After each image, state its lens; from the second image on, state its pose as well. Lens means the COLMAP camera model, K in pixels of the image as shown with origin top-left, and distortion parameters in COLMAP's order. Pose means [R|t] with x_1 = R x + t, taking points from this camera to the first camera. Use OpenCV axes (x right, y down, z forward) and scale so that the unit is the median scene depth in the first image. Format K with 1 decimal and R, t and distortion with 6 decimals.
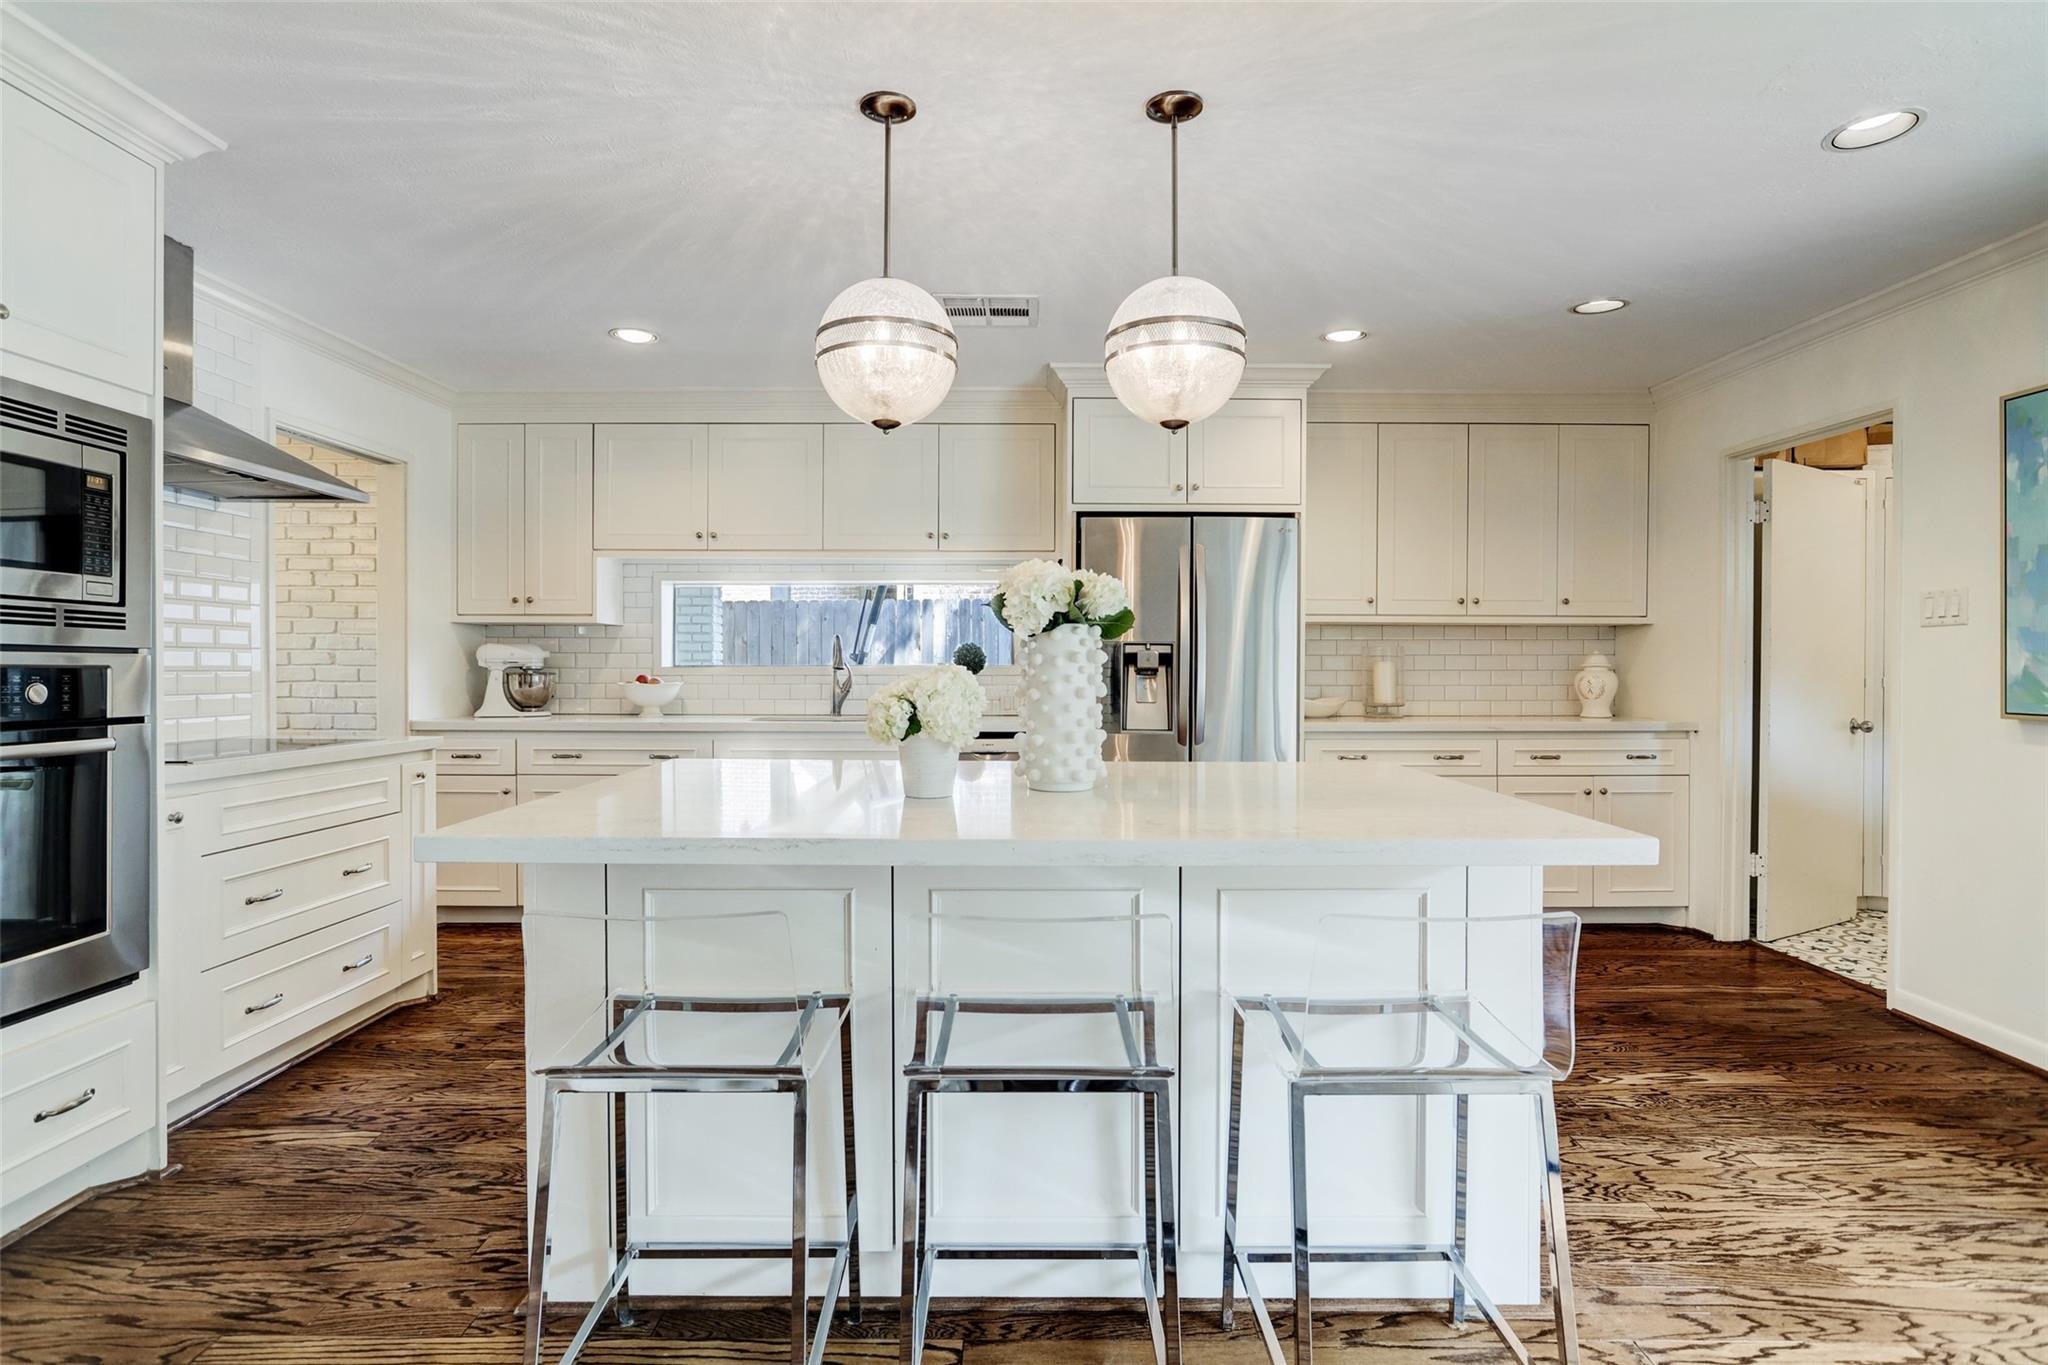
lens RADIAL K [[1014.7, 0, 1036.6], [0, 1014.7, 675.0], [0, 0, 1]] dist [-0.011744, 0.003665]
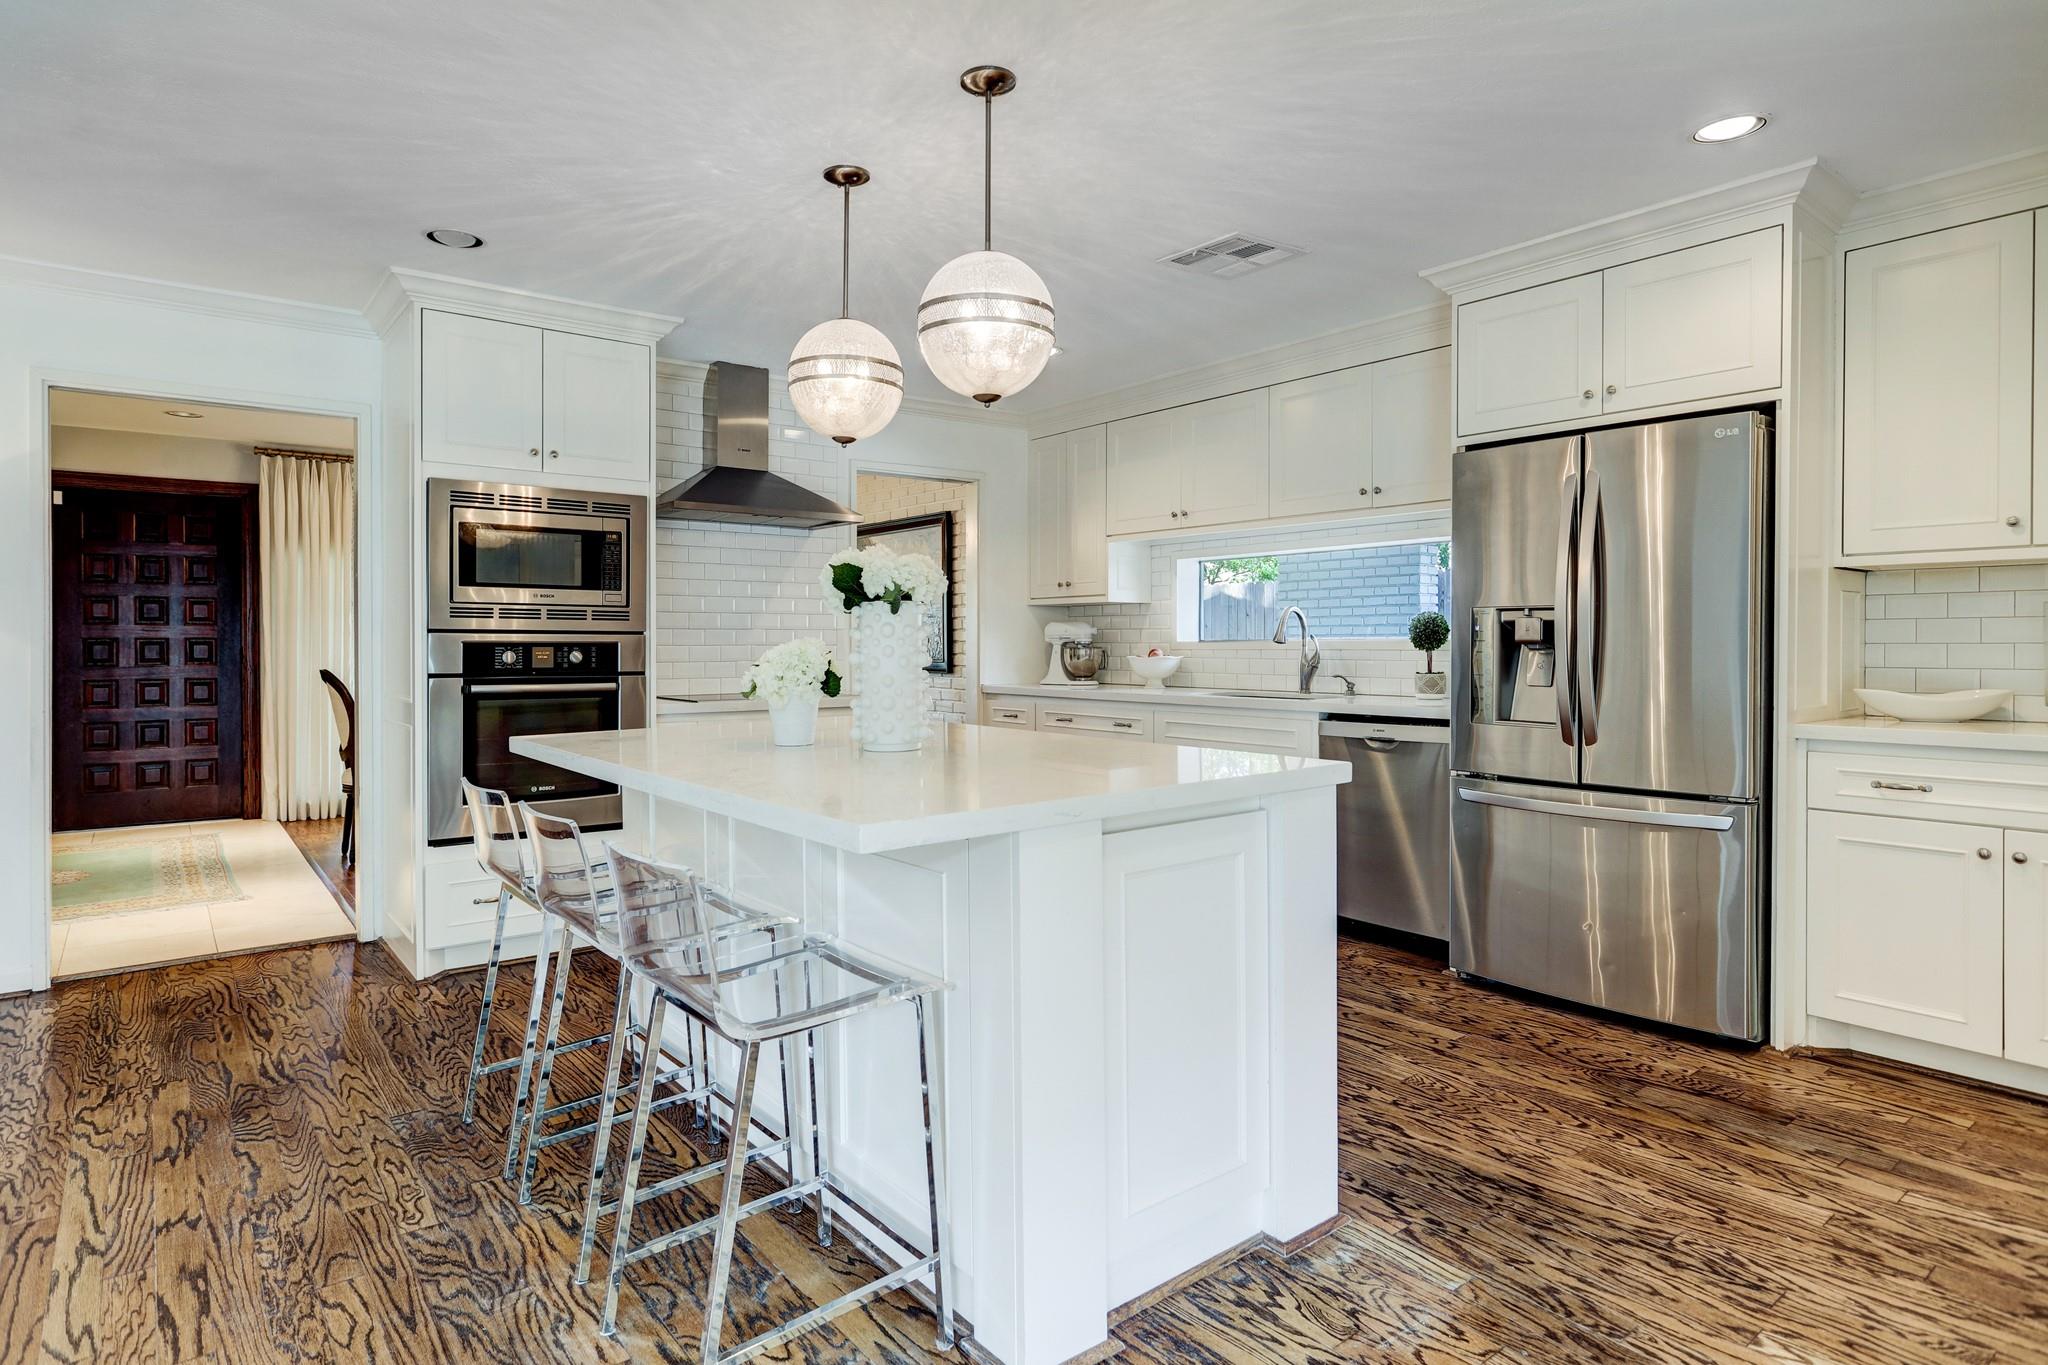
lens RADIAL K [[1117.5, 0, 1022.2], [0, 1117.5, 664.2], [0, 0, 1]] dist [-0.003902, -0.002476]
pose [[0.615433, 0.014212, -0.788061, 0.521932], [-0.003546, 0.999877, 0.015262, -0.001100], [0.788181, -0.006598, 0.615408, 0.176694]]
